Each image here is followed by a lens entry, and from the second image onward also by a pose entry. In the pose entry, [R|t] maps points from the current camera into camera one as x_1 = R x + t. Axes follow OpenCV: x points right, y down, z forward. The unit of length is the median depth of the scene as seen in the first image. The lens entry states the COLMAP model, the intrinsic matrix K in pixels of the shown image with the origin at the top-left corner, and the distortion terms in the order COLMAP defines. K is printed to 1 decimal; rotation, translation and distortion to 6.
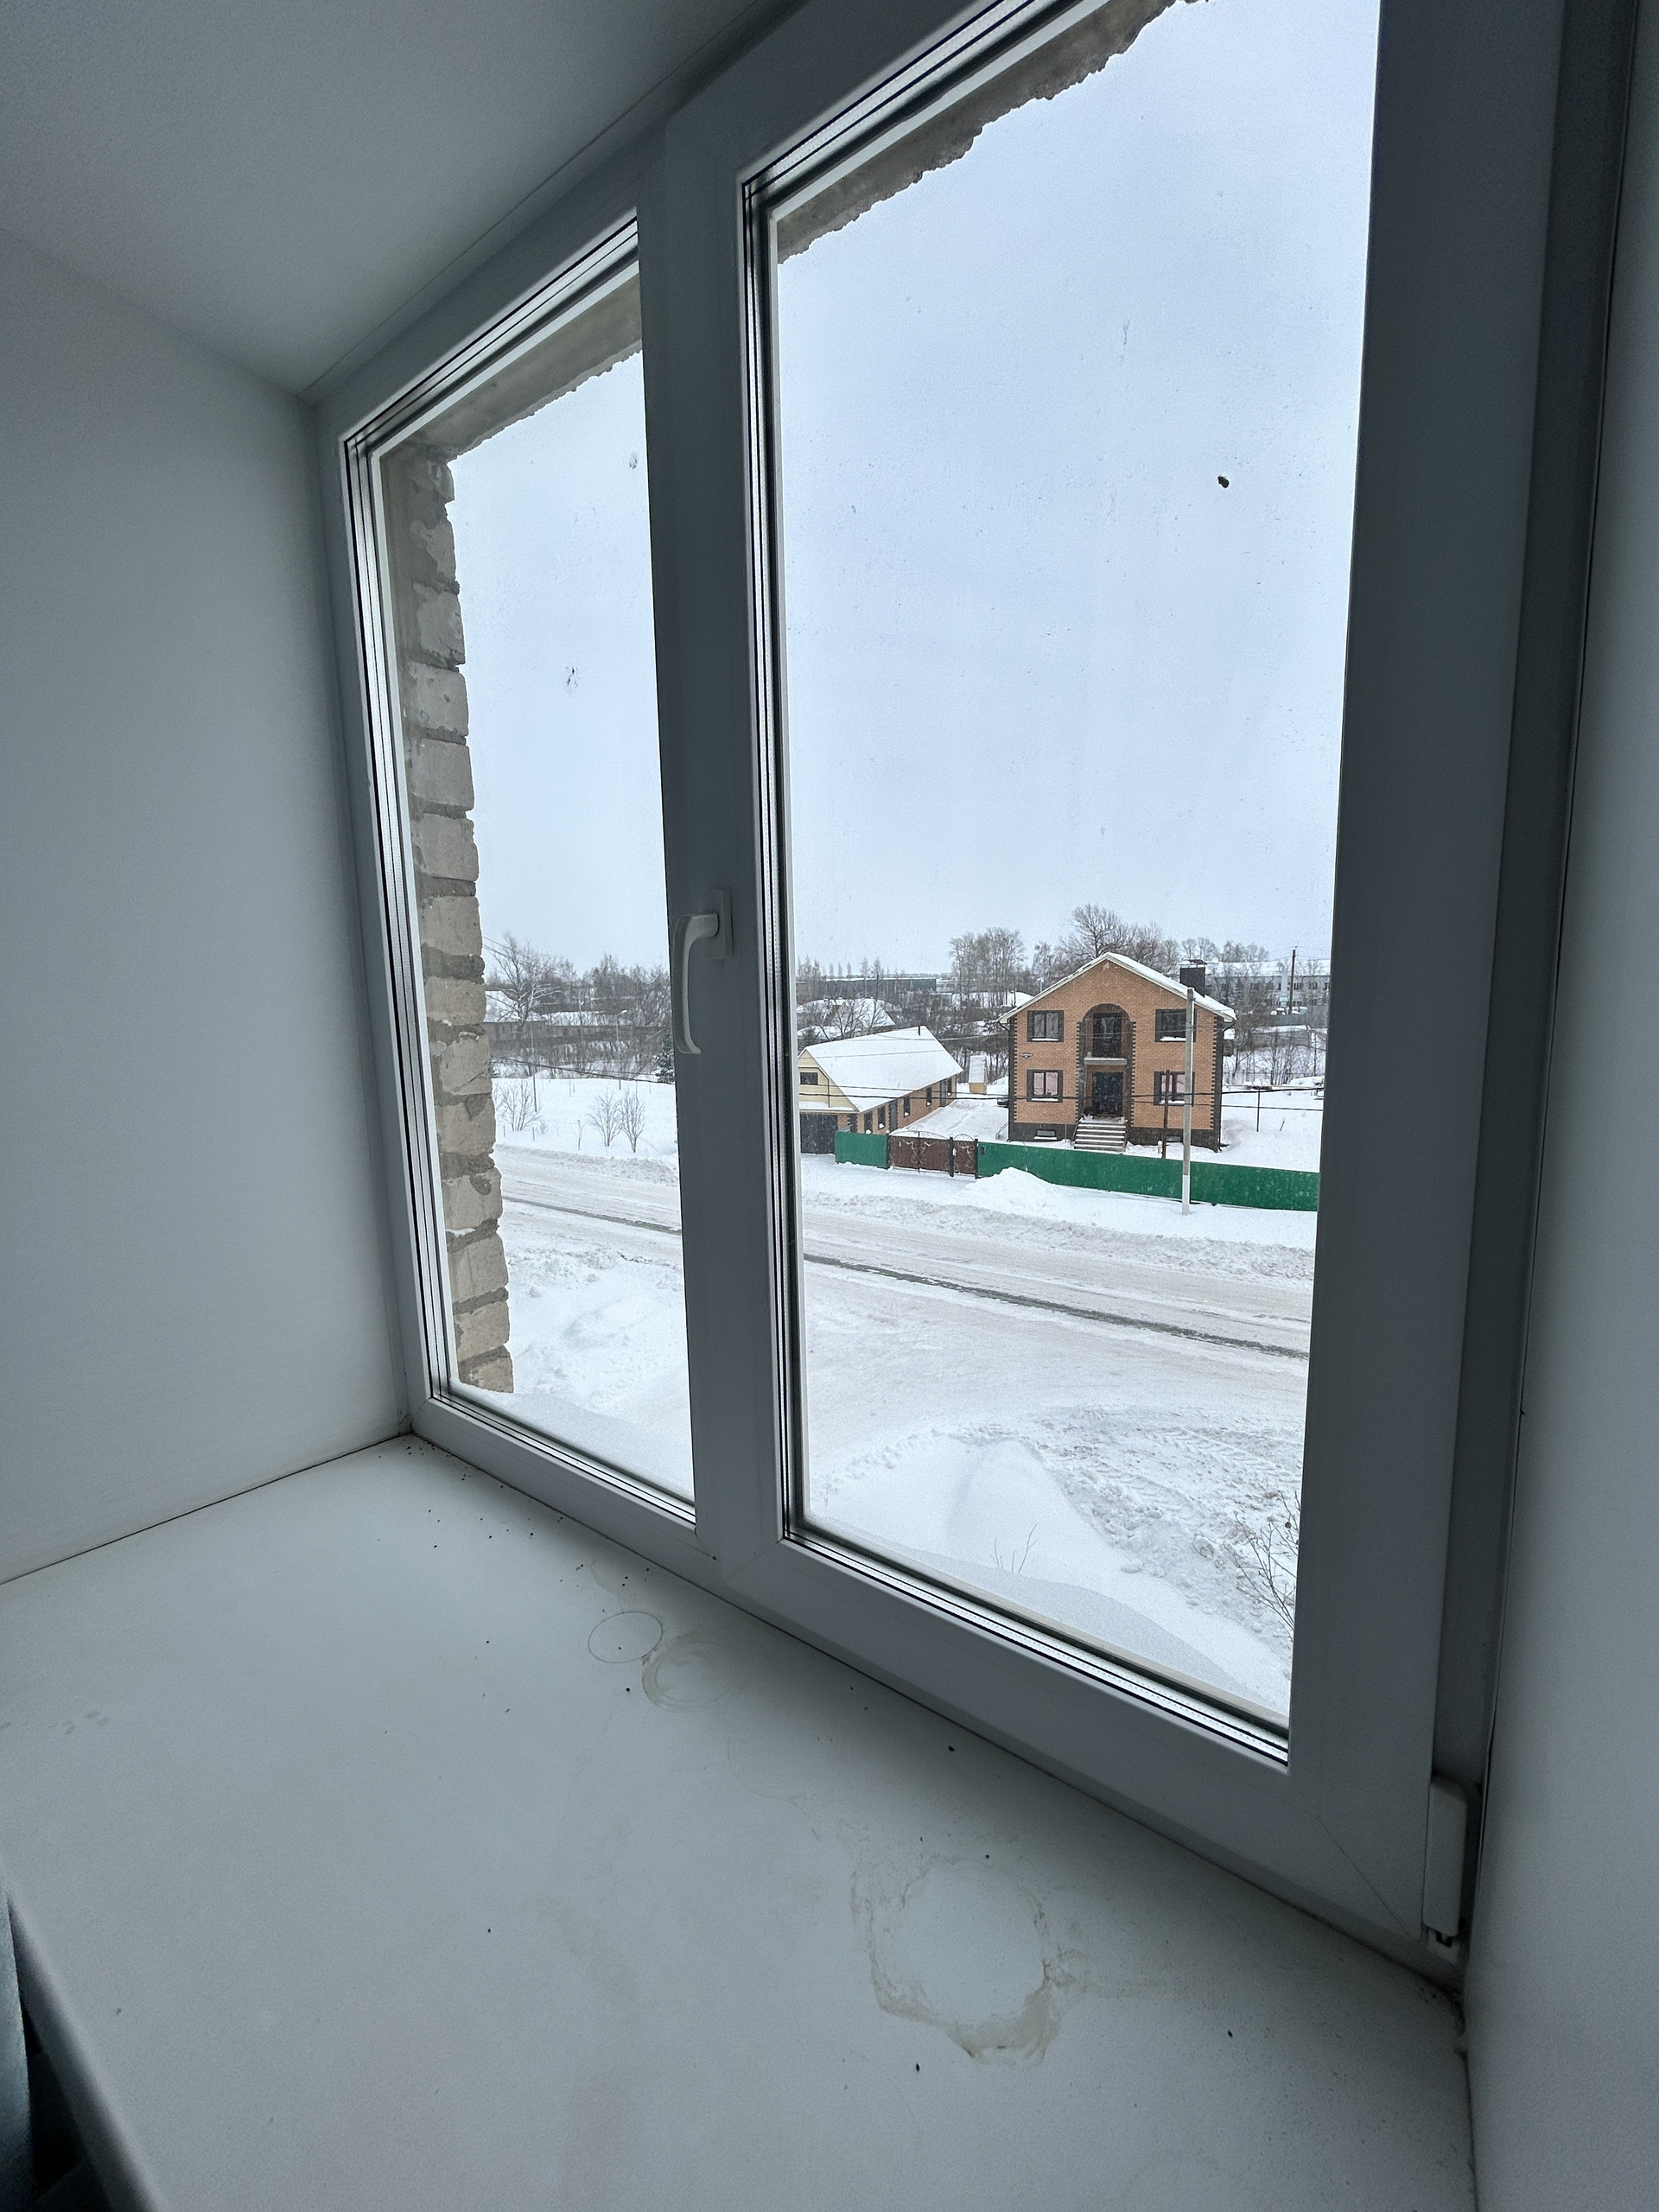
lens RADIAL K [[891.0, 0, 843.5], [0, 891.0, 1111.7], [0, 0, 1]] dist [0.001613, -0.000354]
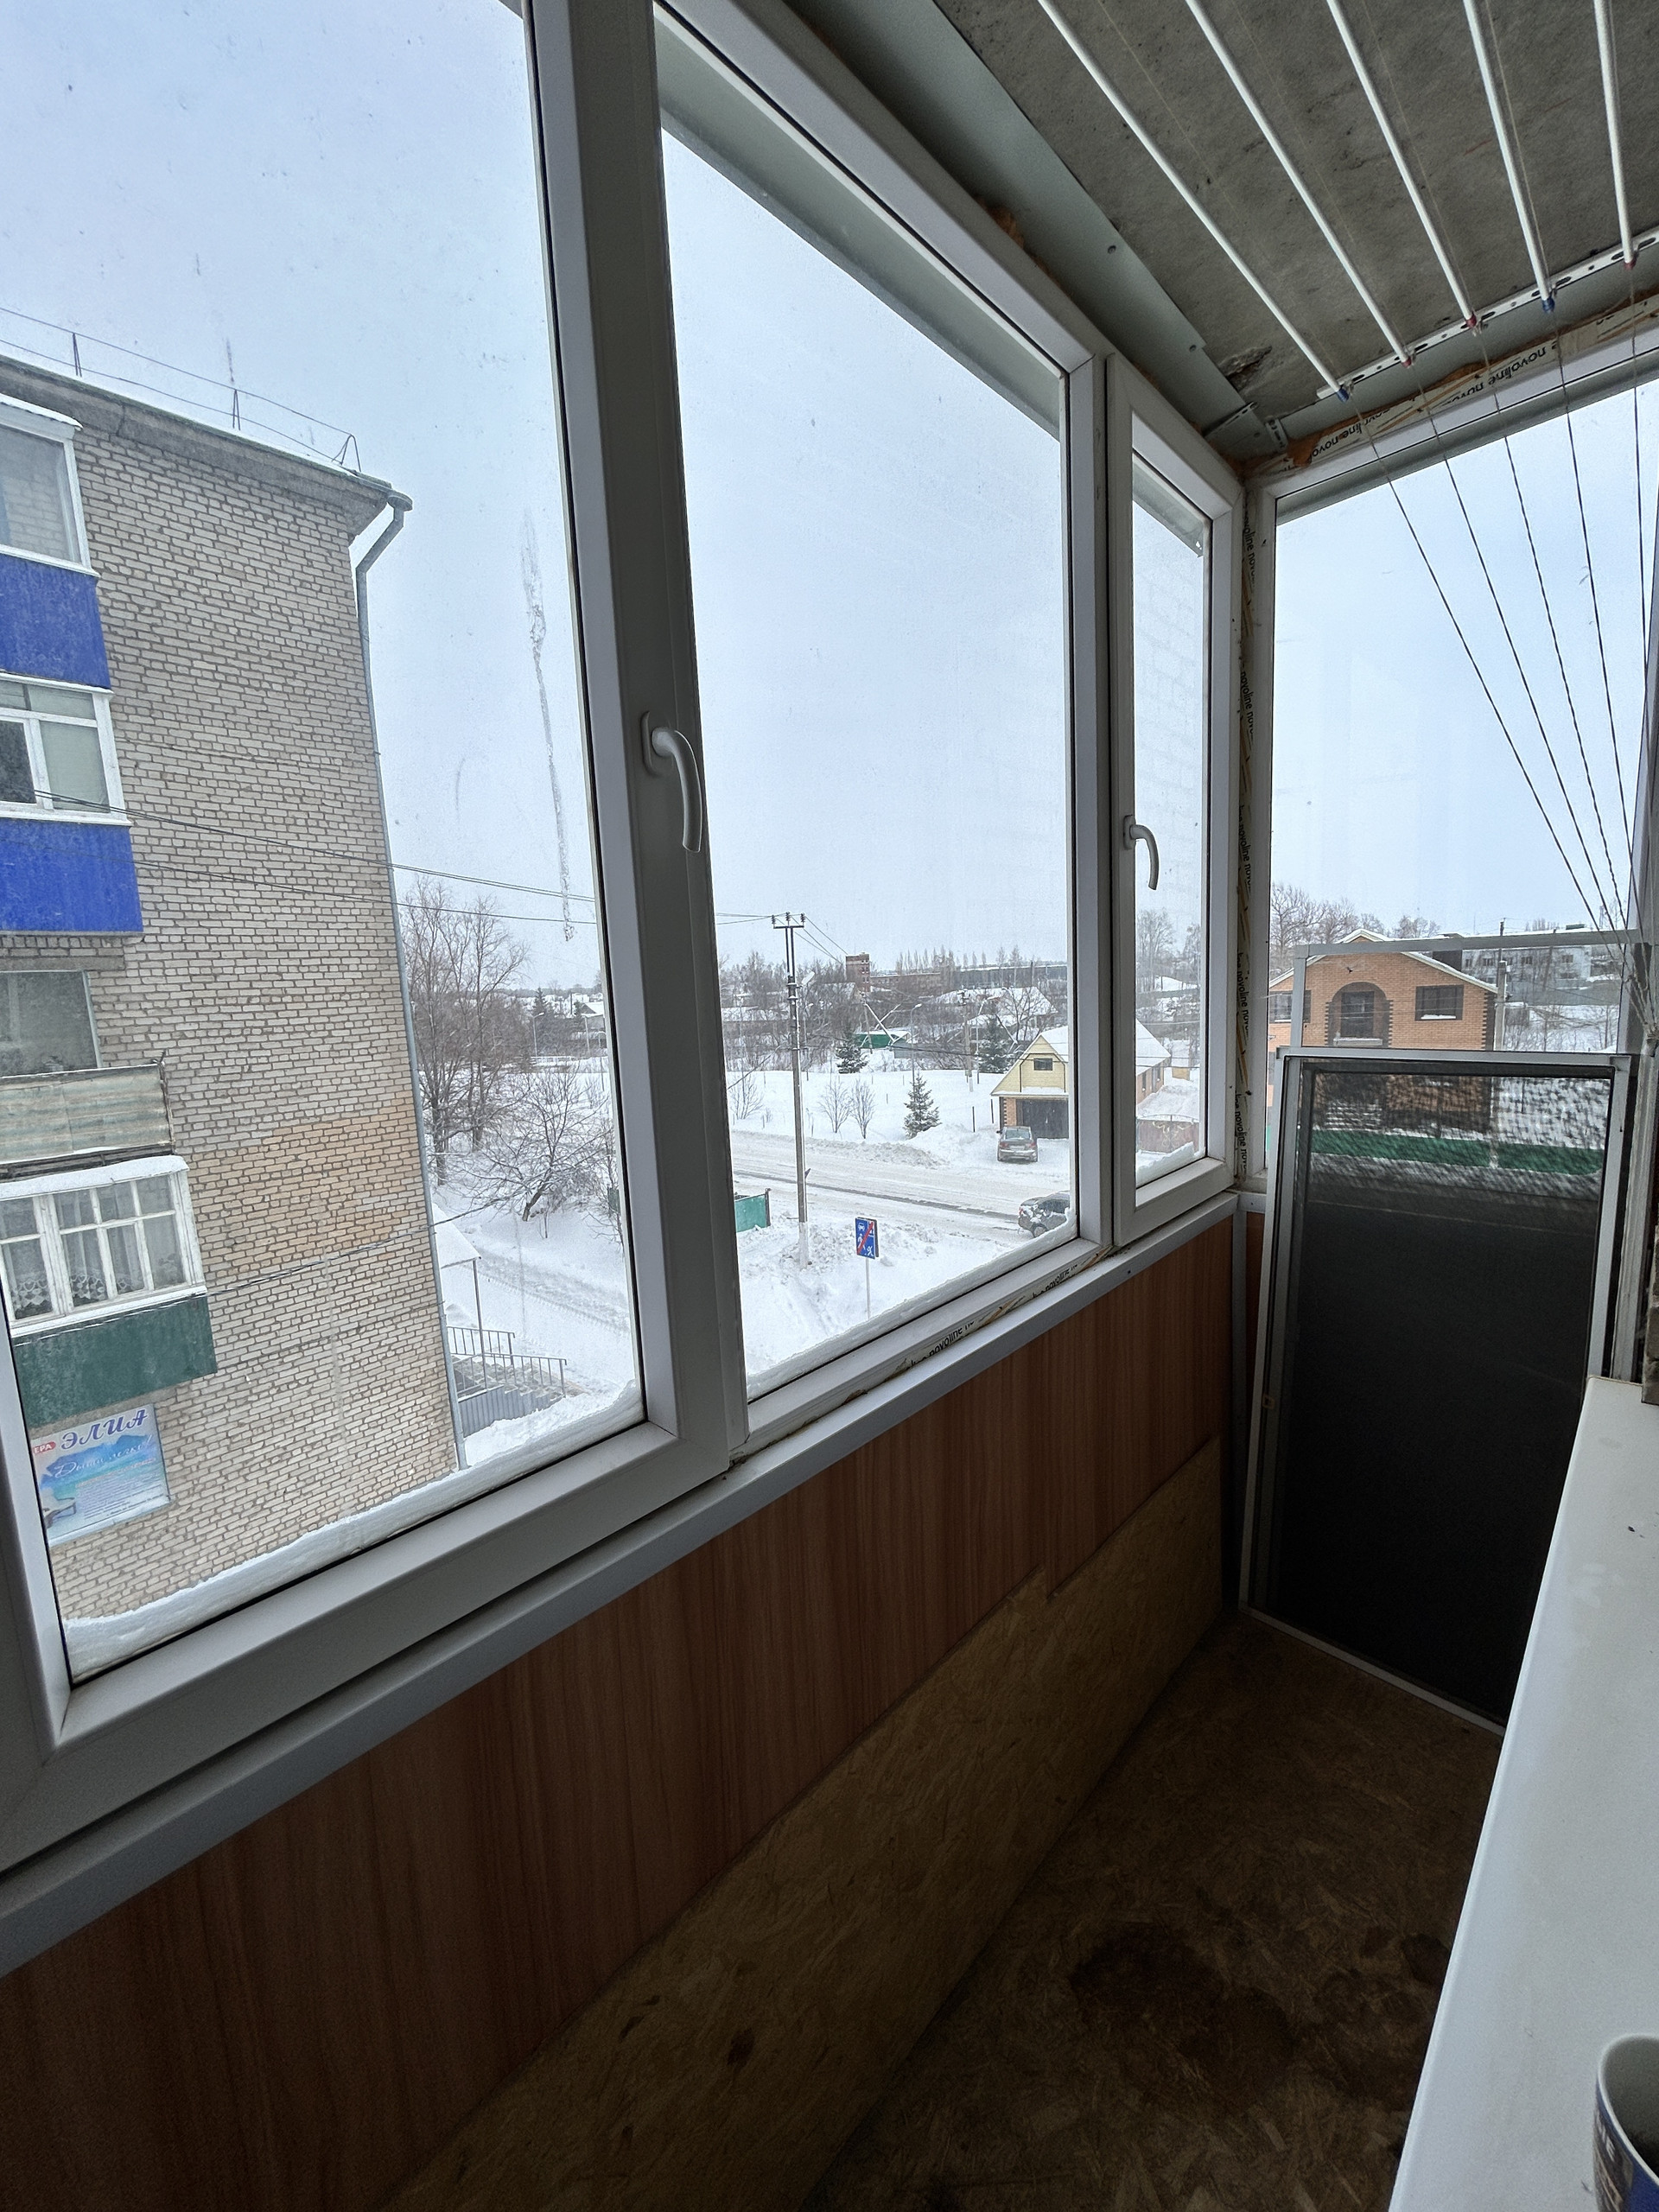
lens RADIAL K [[891.0, 0, 827.6], [0, 891.0, 1112.7], [0, 0, 1]] dist [0.001613, -0.000354]
pose [[0.990379, -0.008481, -0.138122, -0.130501], [0.009756, 0.999916, 0.008555, 0.006293], [0.138038, -0.009821, 0.990378, -0.035669]]
